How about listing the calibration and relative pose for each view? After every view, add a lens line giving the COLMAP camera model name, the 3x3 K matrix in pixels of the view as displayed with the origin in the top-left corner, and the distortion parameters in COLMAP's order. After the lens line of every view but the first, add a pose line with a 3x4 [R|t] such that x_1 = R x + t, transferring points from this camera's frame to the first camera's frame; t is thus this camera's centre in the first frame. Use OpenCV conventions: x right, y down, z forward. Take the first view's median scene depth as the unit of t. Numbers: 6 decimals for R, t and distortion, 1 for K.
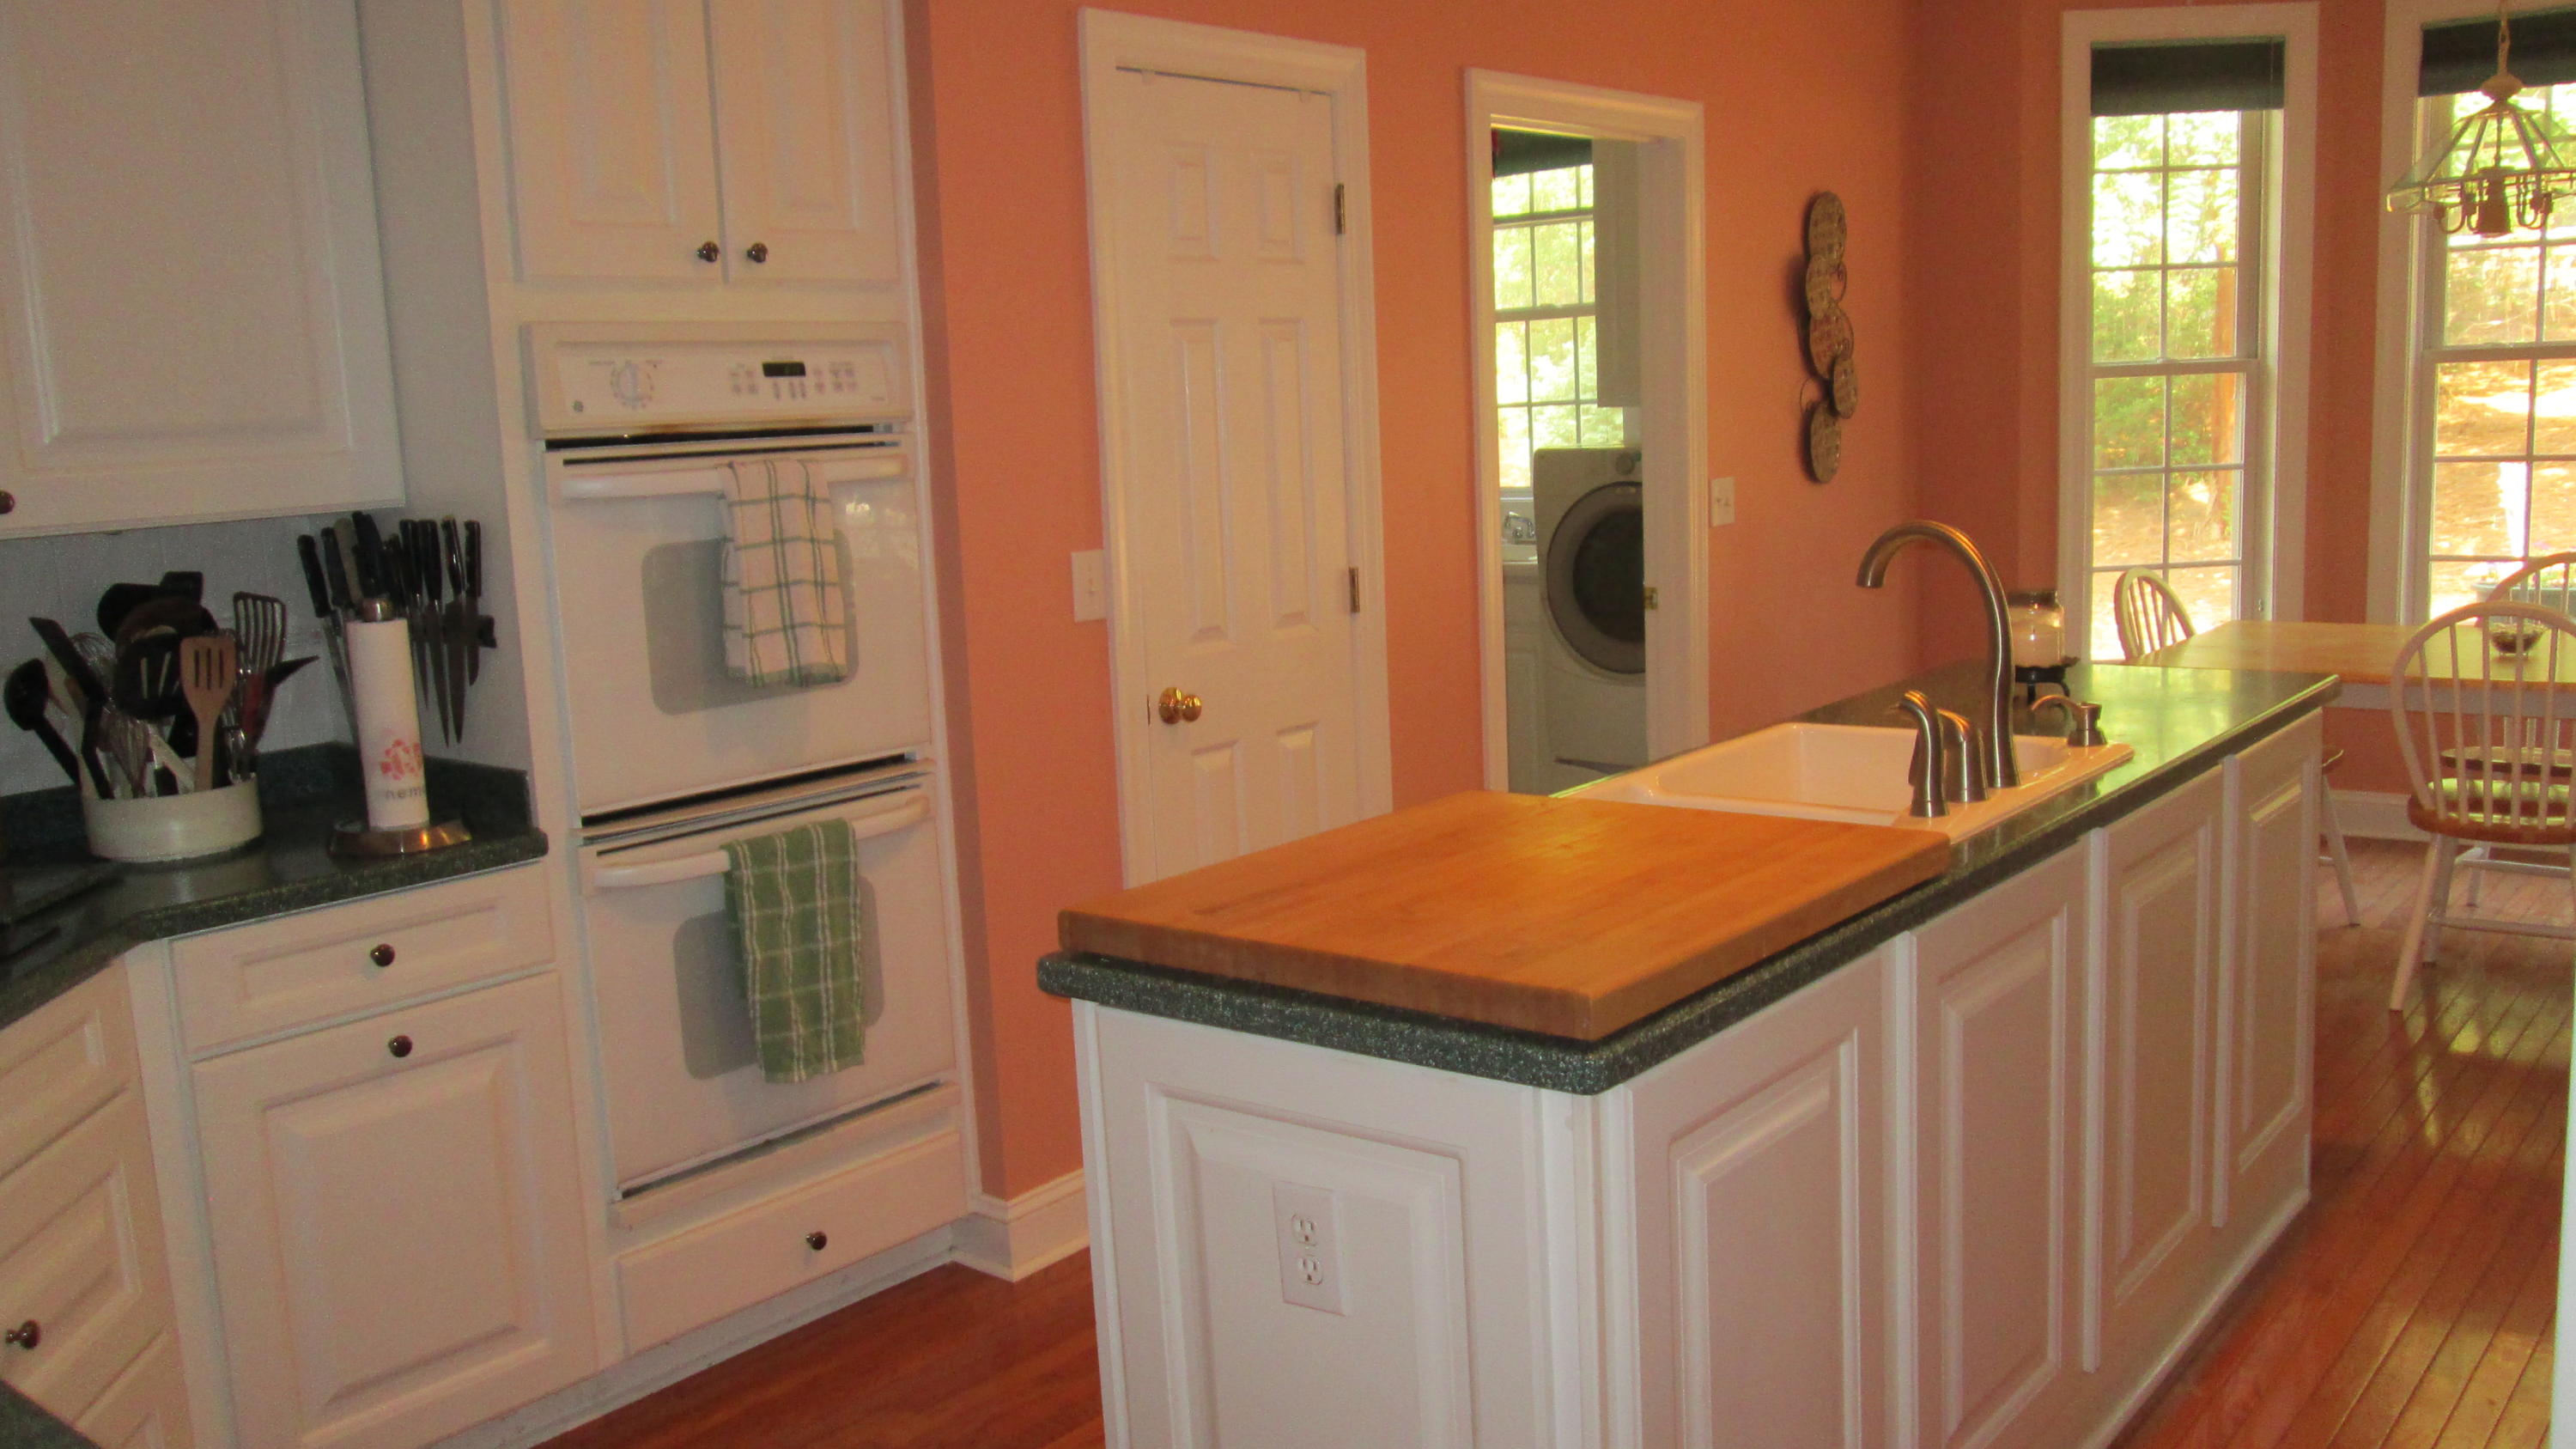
lens RADIAL K [[2204.3, 0, 1288.0], [0, 2204.3, 724.5], [0, 0, 1]] dist [0.003391, 0.001356]
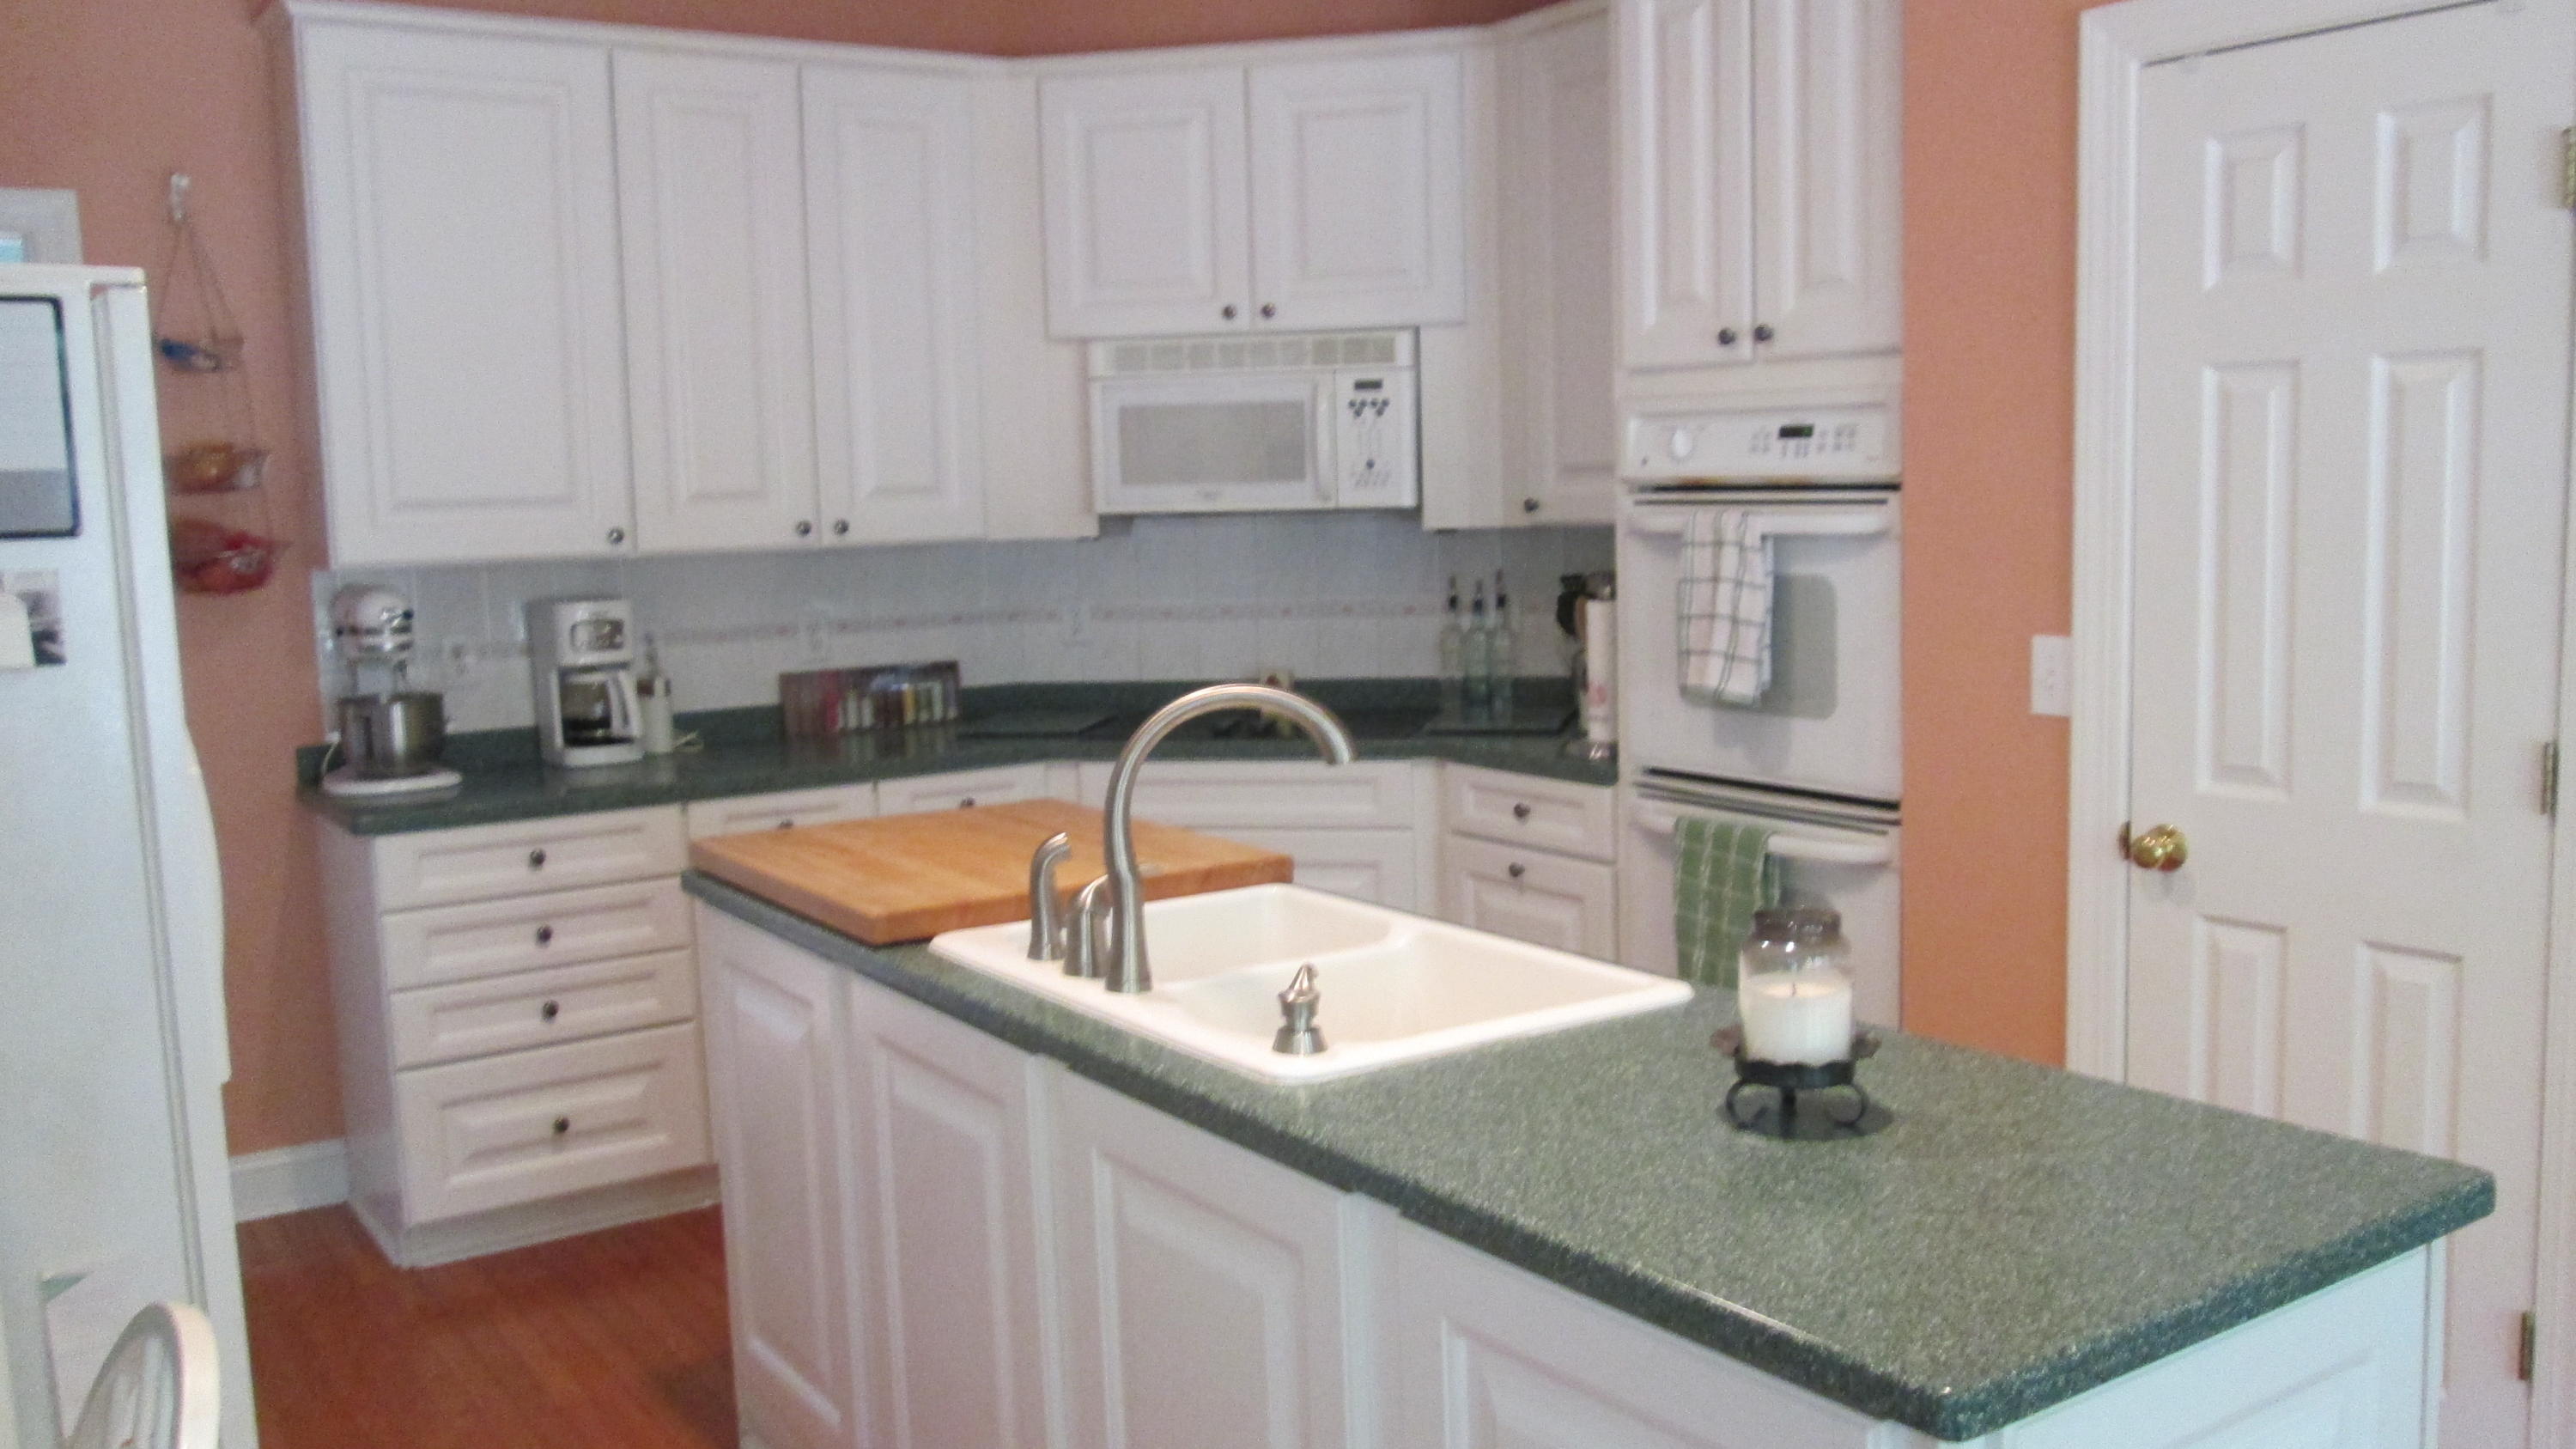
lens RADIAL K [[2204.3, 0, 1288.0], [0, 2204.3, 724.5], [0, 0, 1]] dist [0.003391, 0.001356]
pose [[-0.314547, 0.158758, -0.935872, 0.940891], [-0.101584, 0.974623, 0.199474, -0.215216], [0.943791, 0.157814, -0.290438, 1.112997]]
